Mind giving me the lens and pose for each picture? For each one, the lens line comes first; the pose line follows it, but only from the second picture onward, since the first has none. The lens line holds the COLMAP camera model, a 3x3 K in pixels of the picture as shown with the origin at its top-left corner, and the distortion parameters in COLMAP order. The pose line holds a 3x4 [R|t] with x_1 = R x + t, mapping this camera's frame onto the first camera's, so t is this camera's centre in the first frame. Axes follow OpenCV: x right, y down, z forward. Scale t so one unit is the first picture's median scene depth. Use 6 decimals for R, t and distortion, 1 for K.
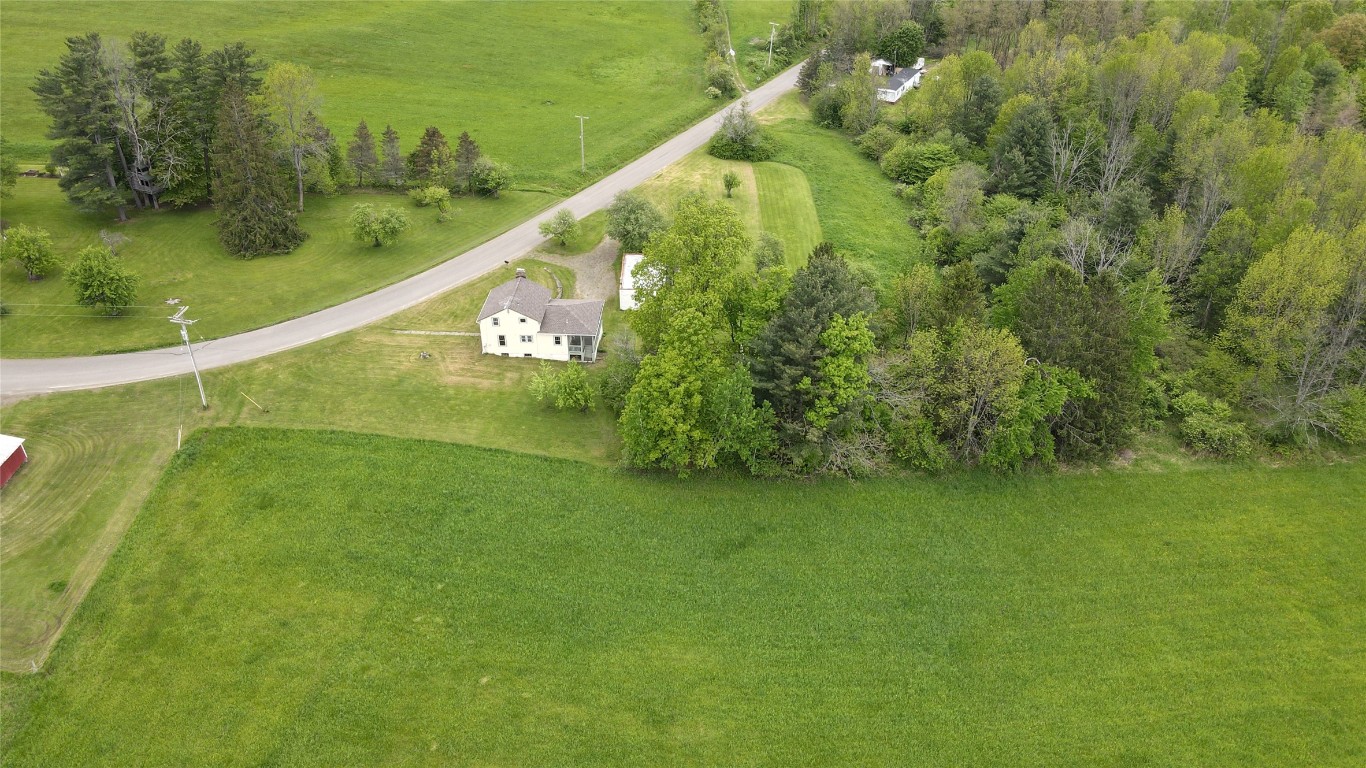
lens RADIAL K [[997.2, 0, 672.7], [0, 997.2, 380.3], [0, 0, 1]] dist [0.021678, 0.006127]
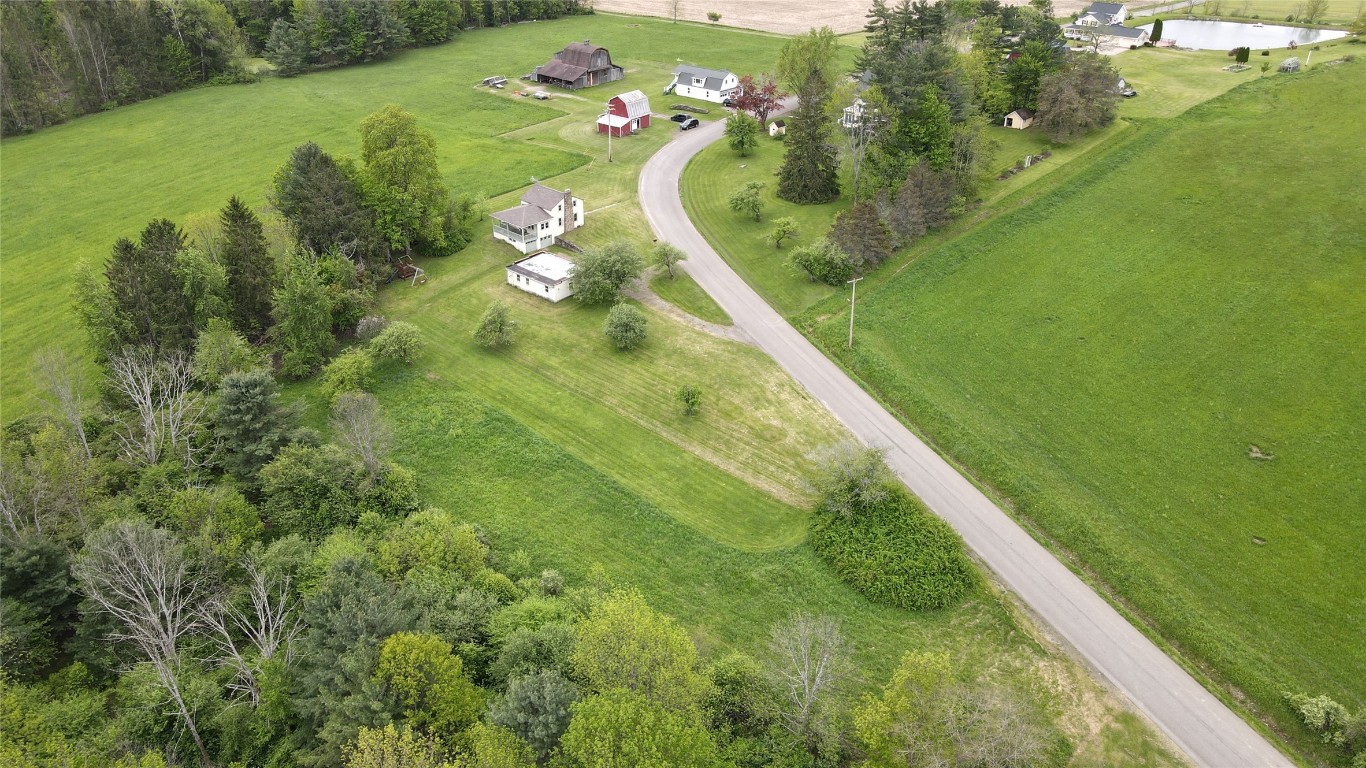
lens RADIAL K [[997.2, 0, 672.7], [0, 997.2, 380.3], [0, 0, 1]] dist [0.021678, 0.006127]
pose [[-0.665716, 0.363006, -0.651958, 0.689284], [-0.381194, 0.585658, 0.715329, -0.933990], [0.641493, 0.724729, -0.251506, 1.540923]]
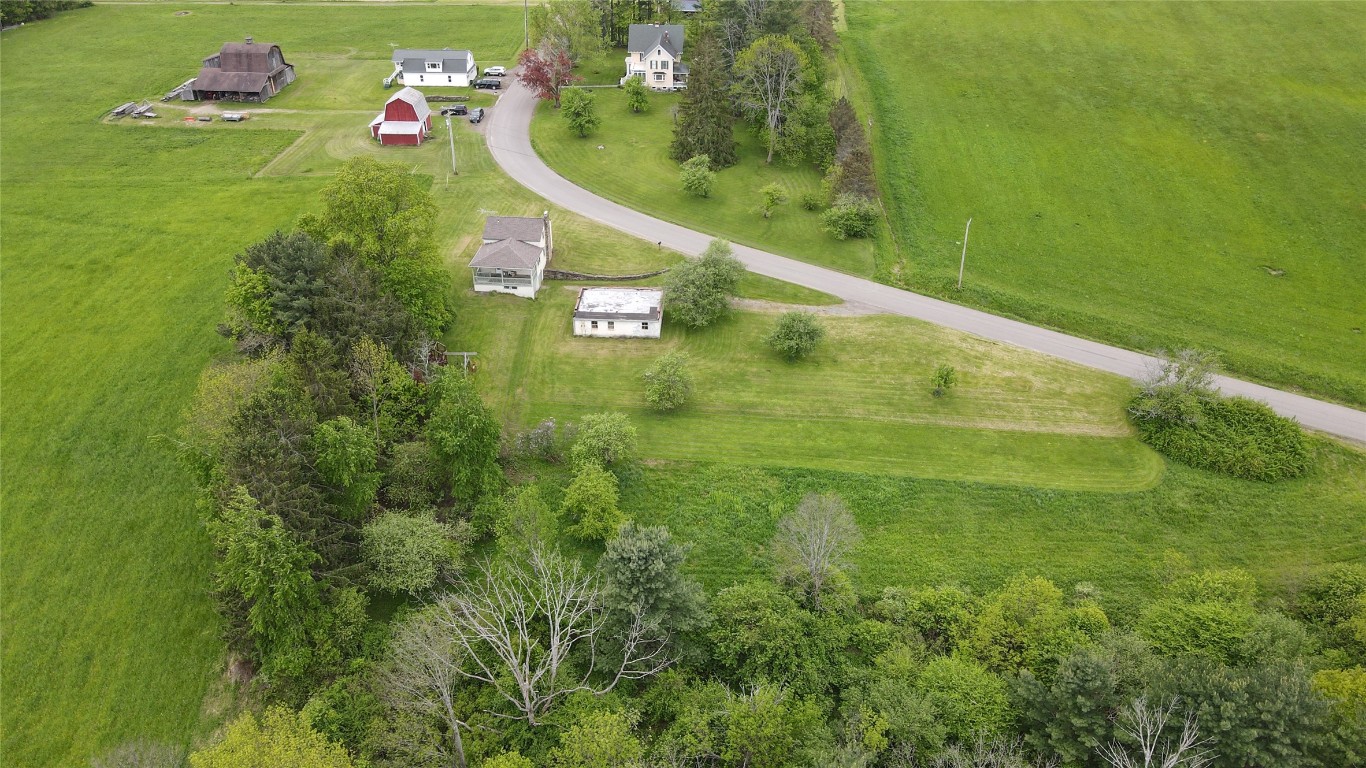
lens RADIAL K [[997.2, 0, 672.7], [0, 997.2, 380.3], [0, 0, 1]] dist [0.021678, 0.006127]
pose [[-0.059769, 0.529877, -0.845966, 0.858614], [-0.510367, 0.712115, 0.482097, -0.569956], [0.857877, 0.460567, 0.227869, 0.907792]]
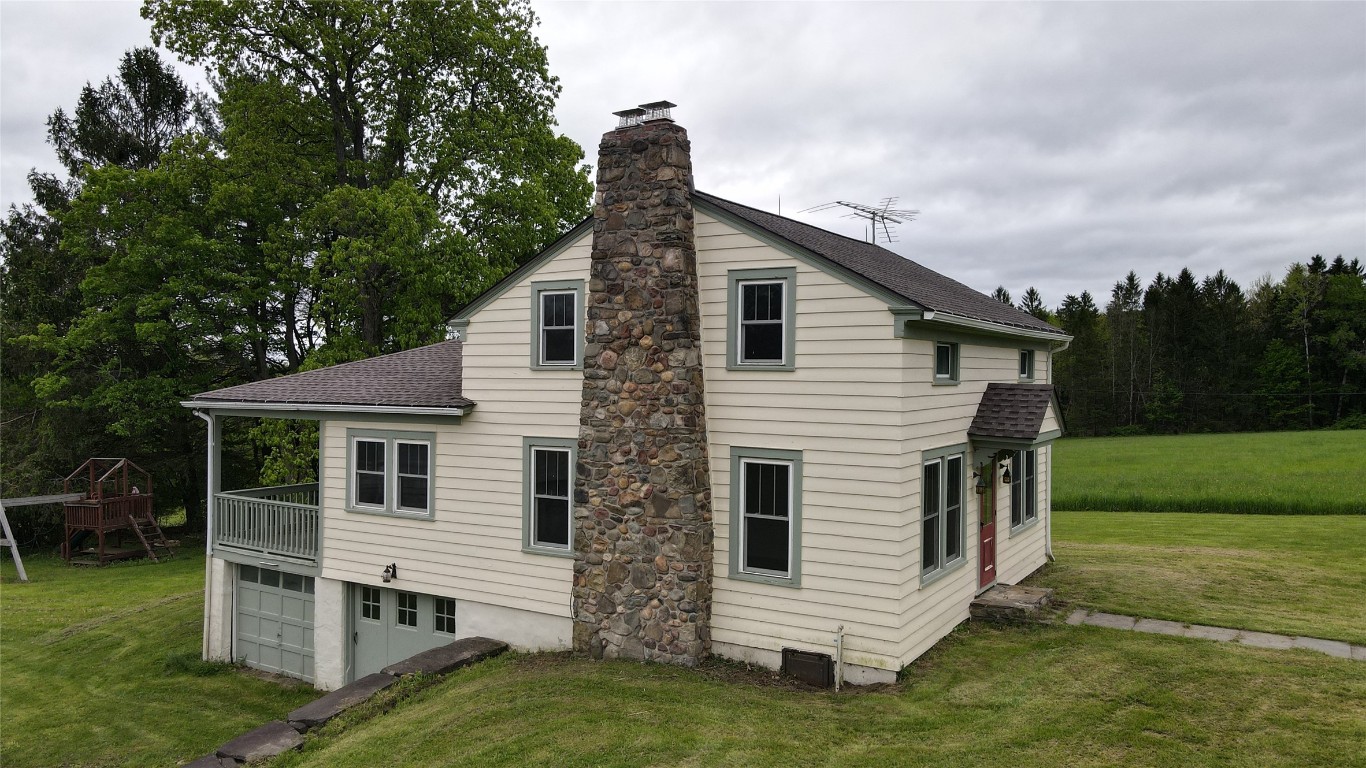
lens RADIAL K [[997.2, 0, 672.7], [0, 997.2, 380.3], [0, 0, 1]] dist [0.021678, 0.006127]
pose [[-0.873404, 0.003219, 0.486986, -0.196991], [0.252631, 0.857899, 0.447422, -0.130138], [-0.416345, 0.513808, -0.750106, 1.043547]]
